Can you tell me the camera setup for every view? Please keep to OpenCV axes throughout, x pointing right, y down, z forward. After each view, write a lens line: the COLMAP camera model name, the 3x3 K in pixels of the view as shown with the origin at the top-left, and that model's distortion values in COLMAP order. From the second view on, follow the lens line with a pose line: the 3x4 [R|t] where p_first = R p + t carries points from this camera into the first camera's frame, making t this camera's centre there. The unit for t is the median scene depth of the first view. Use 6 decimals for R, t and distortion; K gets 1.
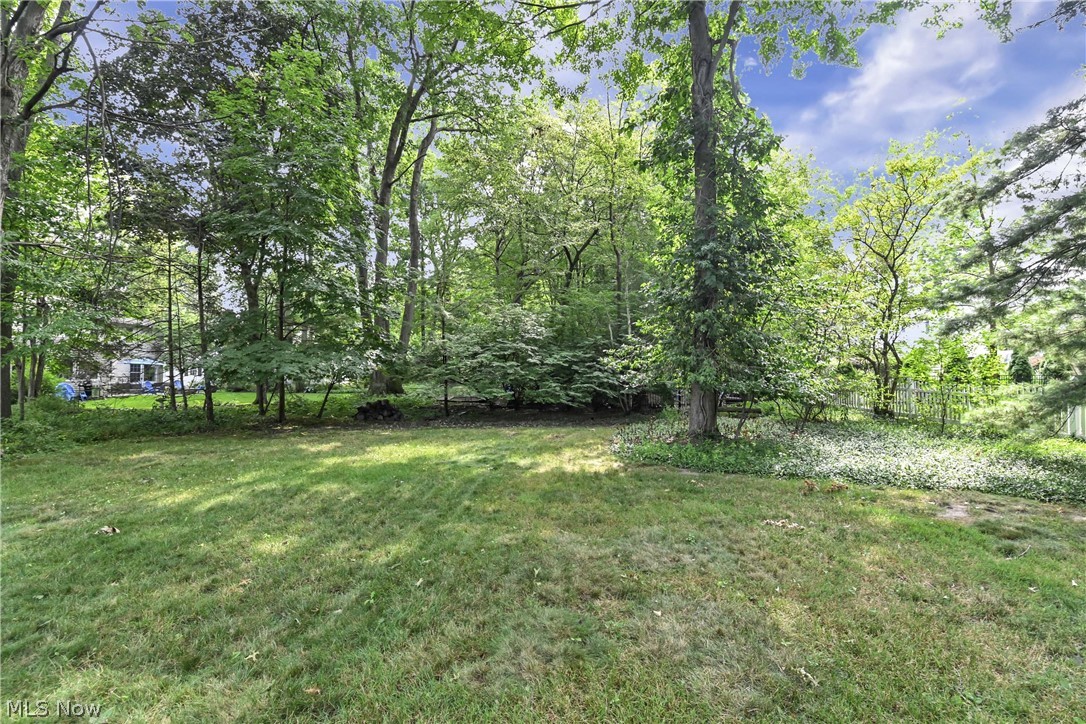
lens RADIAL K [[486.5, 0, 543.0], [0, 486.5, 362.0], [0, 0, 1]] dist [-0.006529, -0.001236]
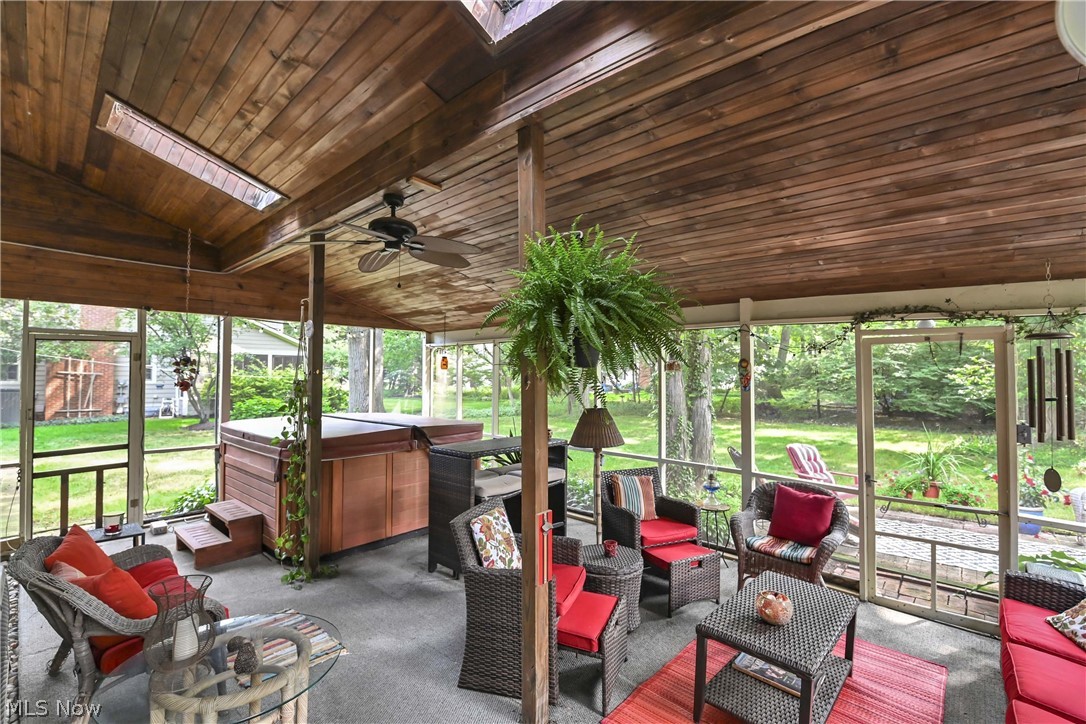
lens RADIAL K [[486.5, 0, 543.0], [0, 486.5, 362.0], [0, 0, 1]] dist [-0.006529, -0.001236]
pose [[0.734792, -0.010111, -0.678217, 0.142543], [0.003393, 0.999931, -0.011231, -0.022747], [0.678284, 0.005951, 0.734775, -0.442637]]
